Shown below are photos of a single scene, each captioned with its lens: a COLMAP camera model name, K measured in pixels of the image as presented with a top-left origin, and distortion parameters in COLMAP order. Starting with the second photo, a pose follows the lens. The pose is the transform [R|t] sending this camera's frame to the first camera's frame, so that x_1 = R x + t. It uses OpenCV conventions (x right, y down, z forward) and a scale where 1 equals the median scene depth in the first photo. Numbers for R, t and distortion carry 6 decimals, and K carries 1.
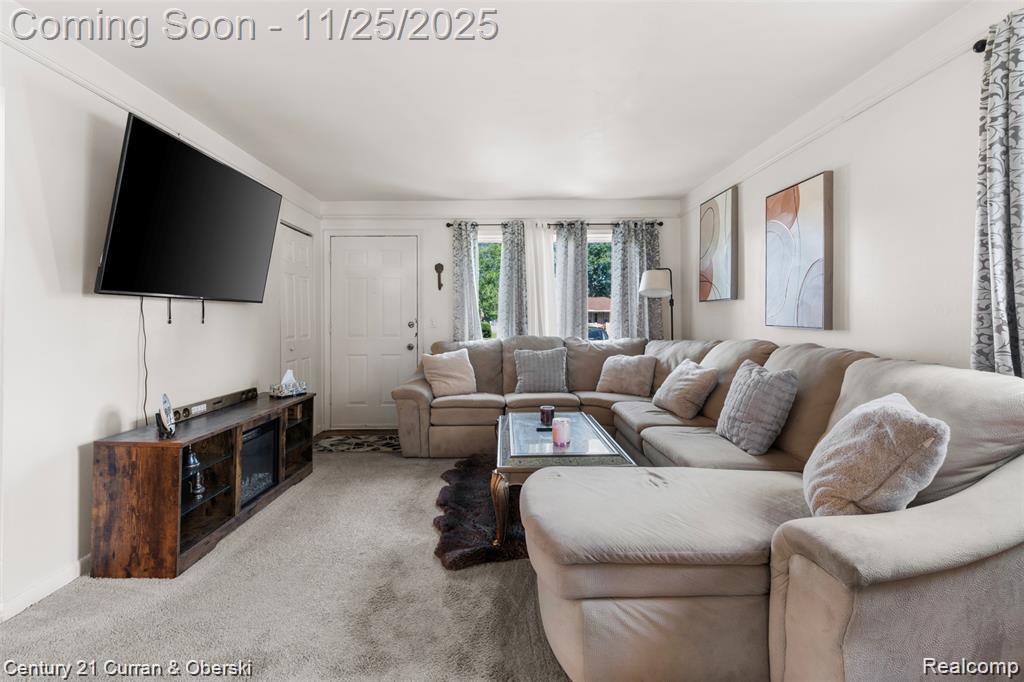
lens RADIAL K [[450.9, 0, 509.0], [0, 450.9, 317.4], [0, 0, 1]] dist [-0.007963, 0.002962]
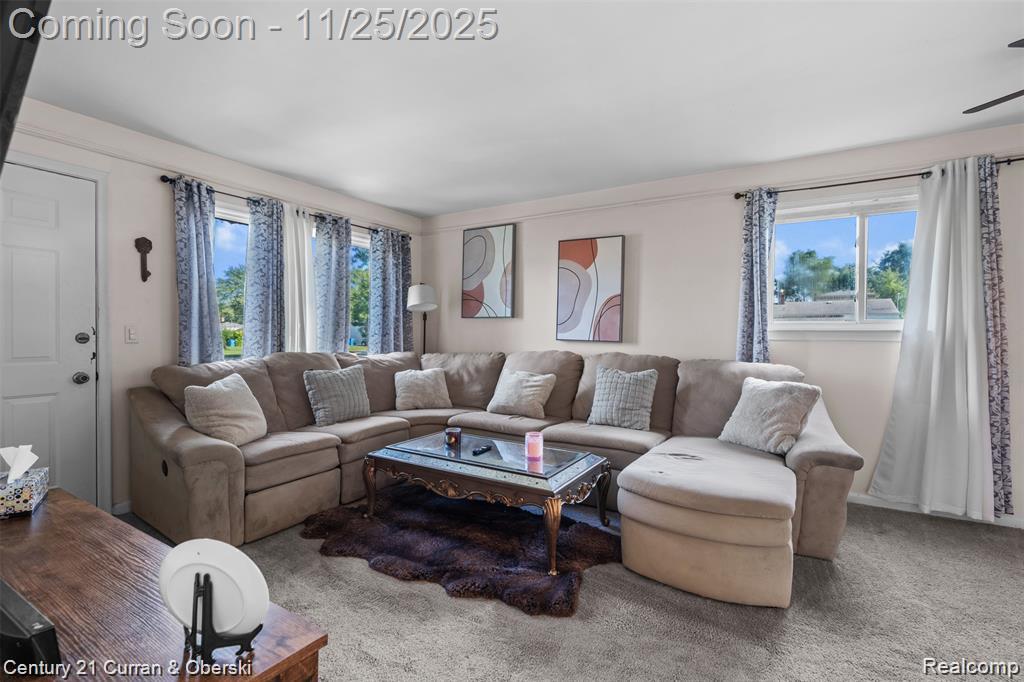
lens RADIAL K [[450.9, 0, 515.9], [0, 450.9, 333.7], [0, 0, 1]] dist [-0.007963, 0.002962]
pose [[0.556906, 0.008649, 0.830531, -0.379729], [-0.015449, 0.999881, -0.000054, 0.002416], [-0.830432, -0.012801, 0.556973, 0.244891]]
